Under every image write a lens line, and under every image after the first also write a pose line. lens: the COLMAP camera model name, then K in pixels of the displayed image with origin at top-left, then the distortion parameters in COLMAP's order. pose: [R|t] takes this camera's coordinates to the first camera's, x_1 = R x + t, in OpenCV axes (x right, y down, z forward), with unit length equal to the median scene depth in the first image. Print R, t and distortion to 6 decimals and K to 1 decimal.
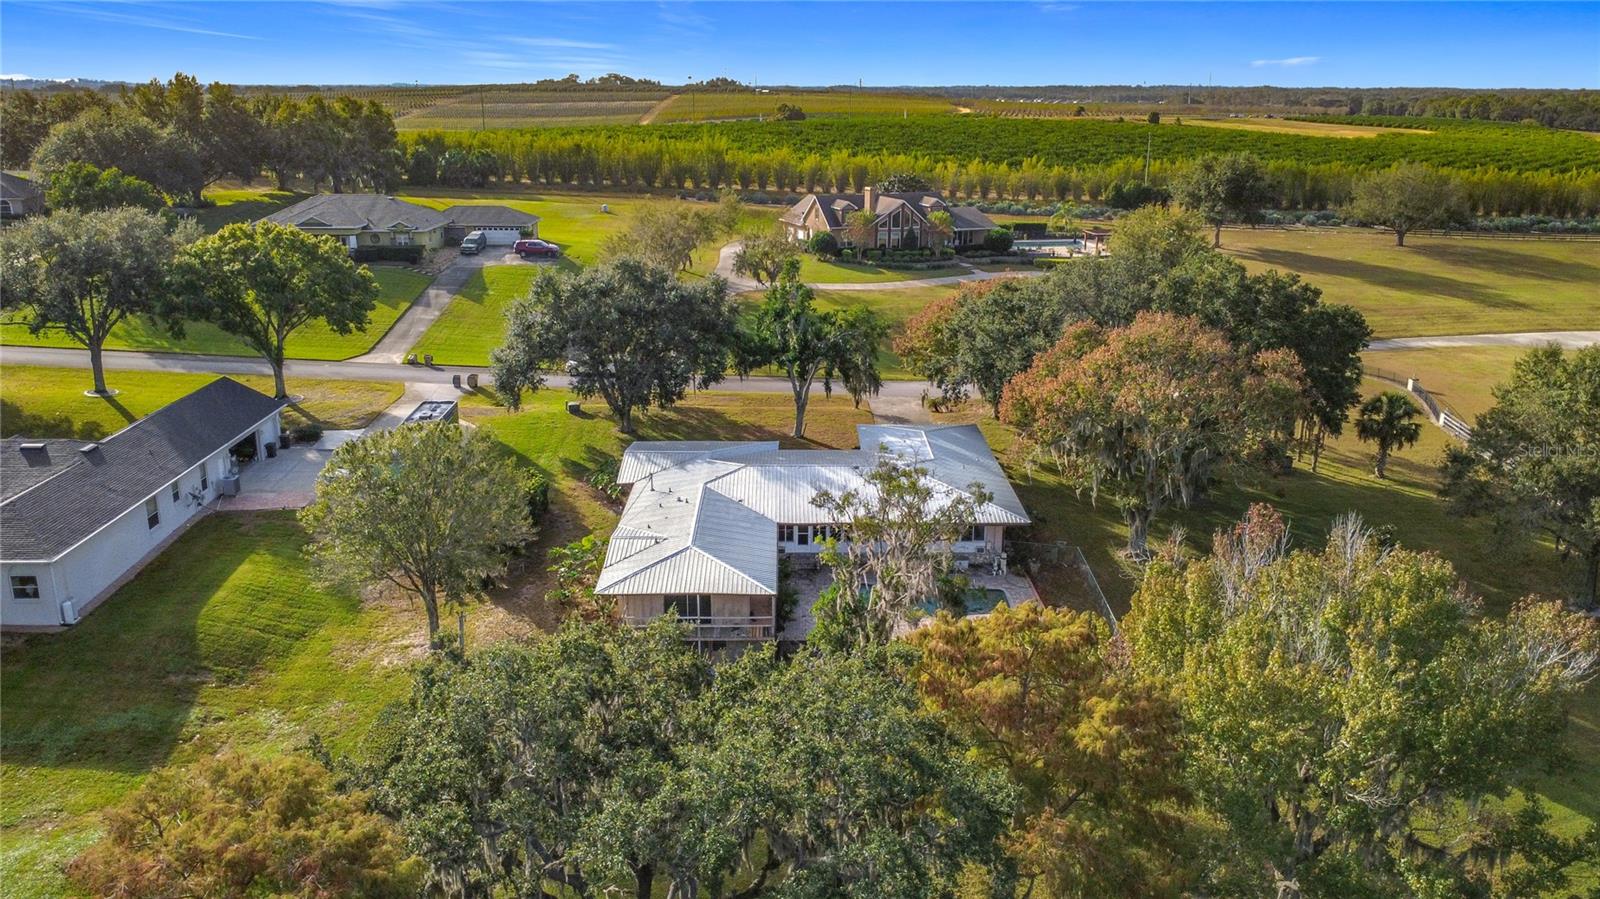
lens RADIAL K [[1149.2, 0, 800.0], [0, 1149.2, 449.5], [0, 0, 1]] dist [-0.000454, 0.001063]
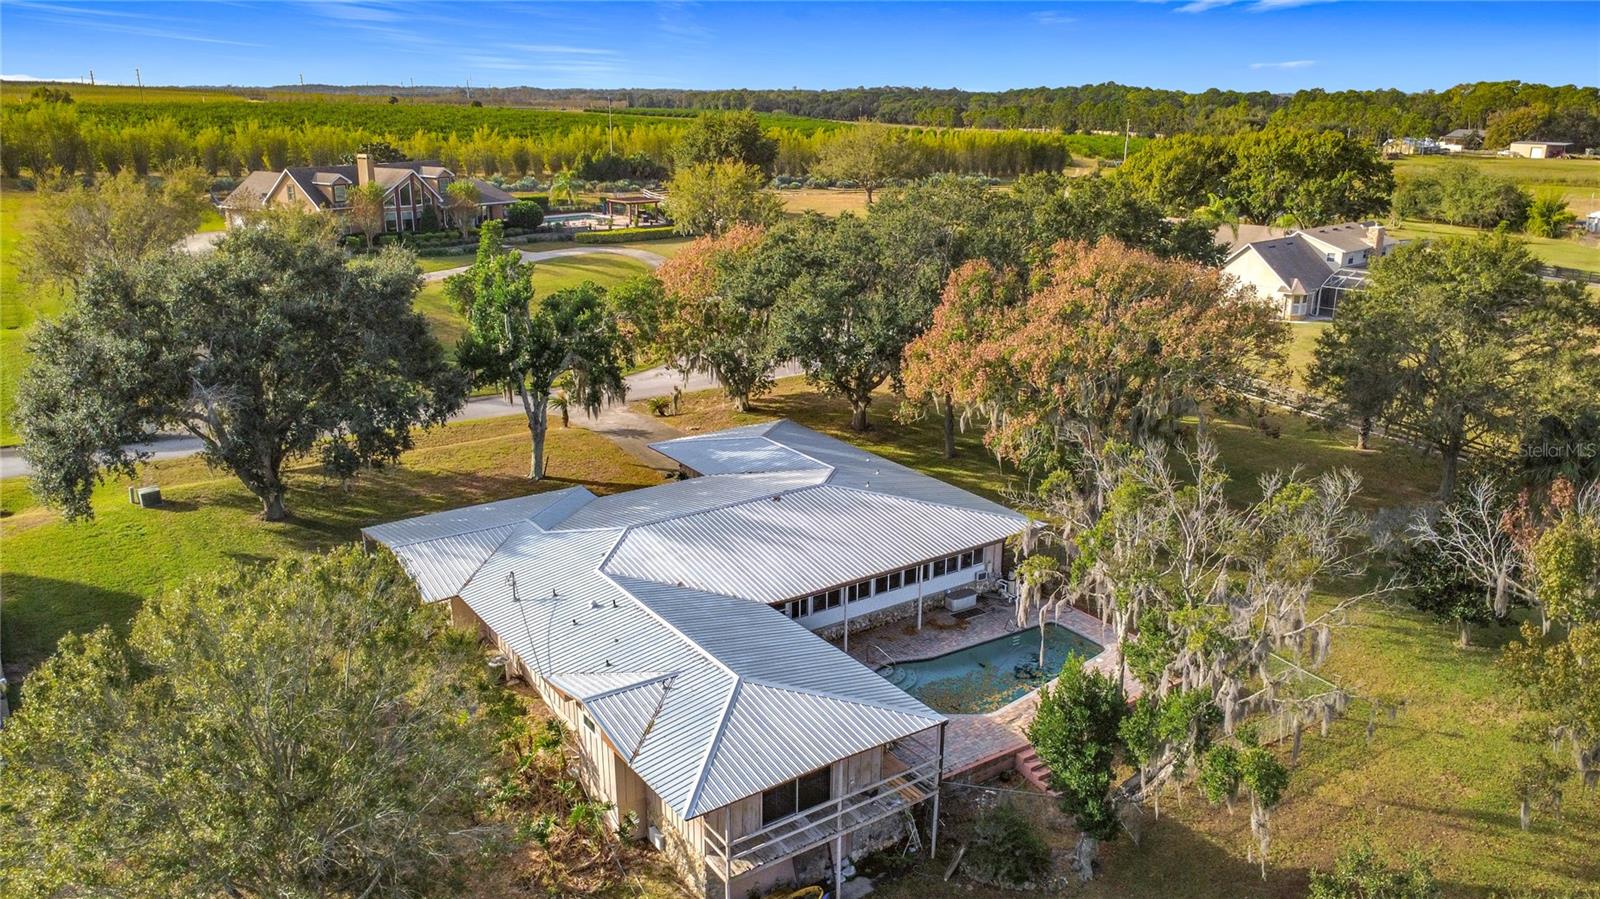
lens RADIAL K [[1156.3, 0, 798.6], [0, 1156.3, 483.4], [0, 0, 1]] dist [-0.004730, -0.000797]
pose [[0.833728, -0.178405, 0.522561, -0.113236], [0.164794, 0.983631, 0.072895, -0.015637], [-0.527012, 0.025341, 0.849480, 0.155785]]
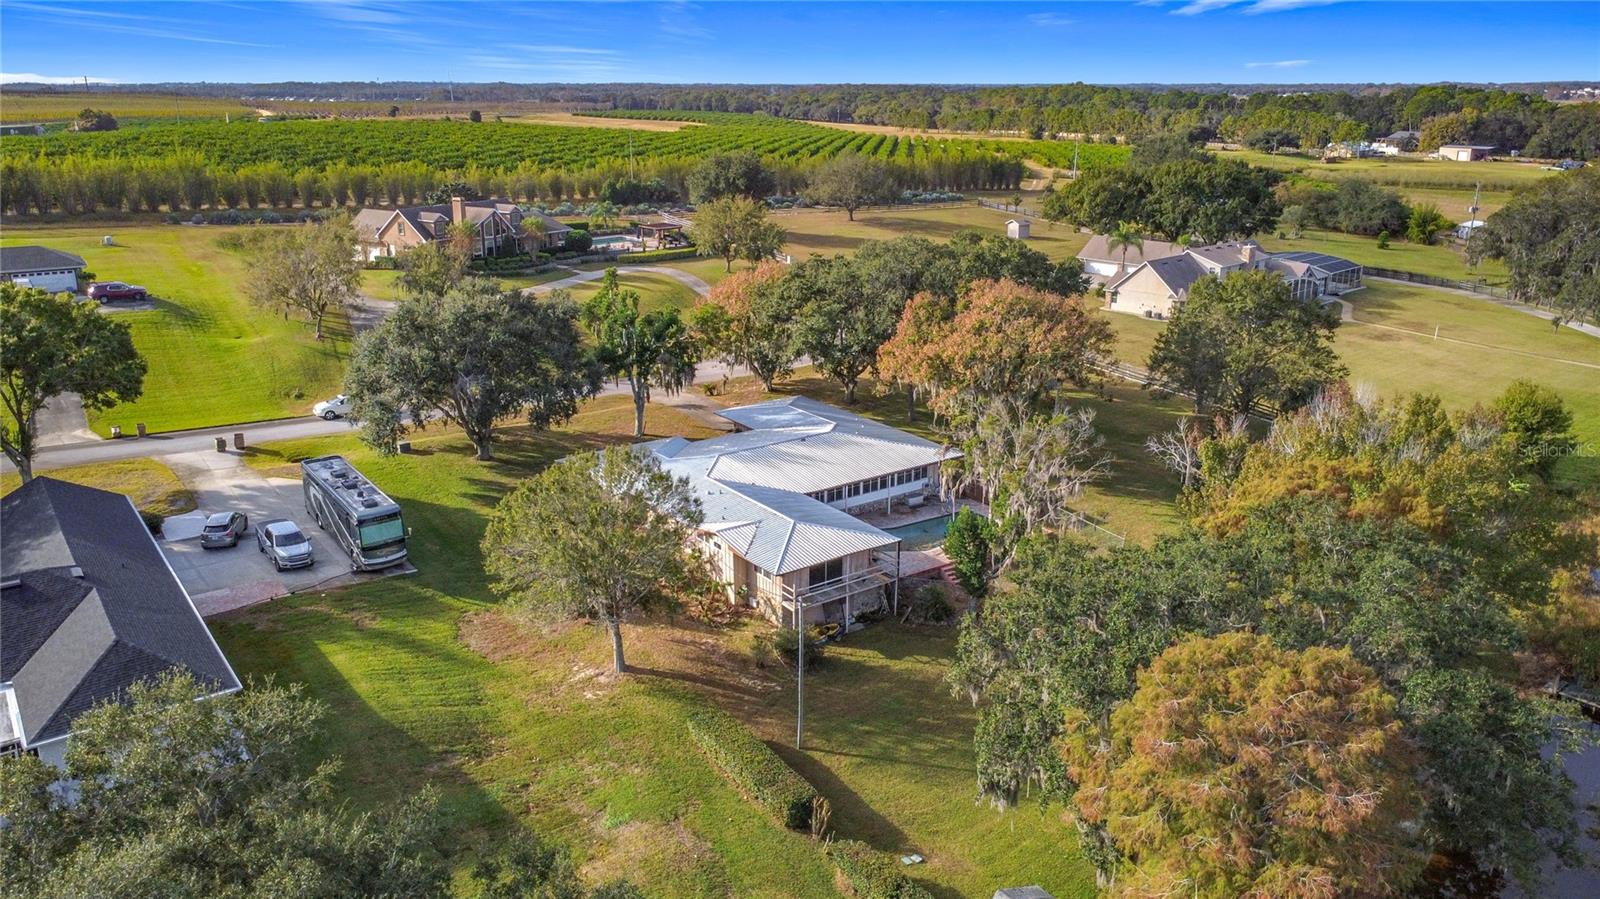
lens RADIAL K [[1149.2, 0, 800.0], [0, 1149.2, 449.5], [0, 0, 1]] dist [-0.000454, 0.001063]
pose [[0.822653, -0.175672, 0.540722, -0.217429], [0.174129, 0.983213, 0.054511, -0.014249], [-0.541221, 0.049311, 0.839433, 0.017307]]
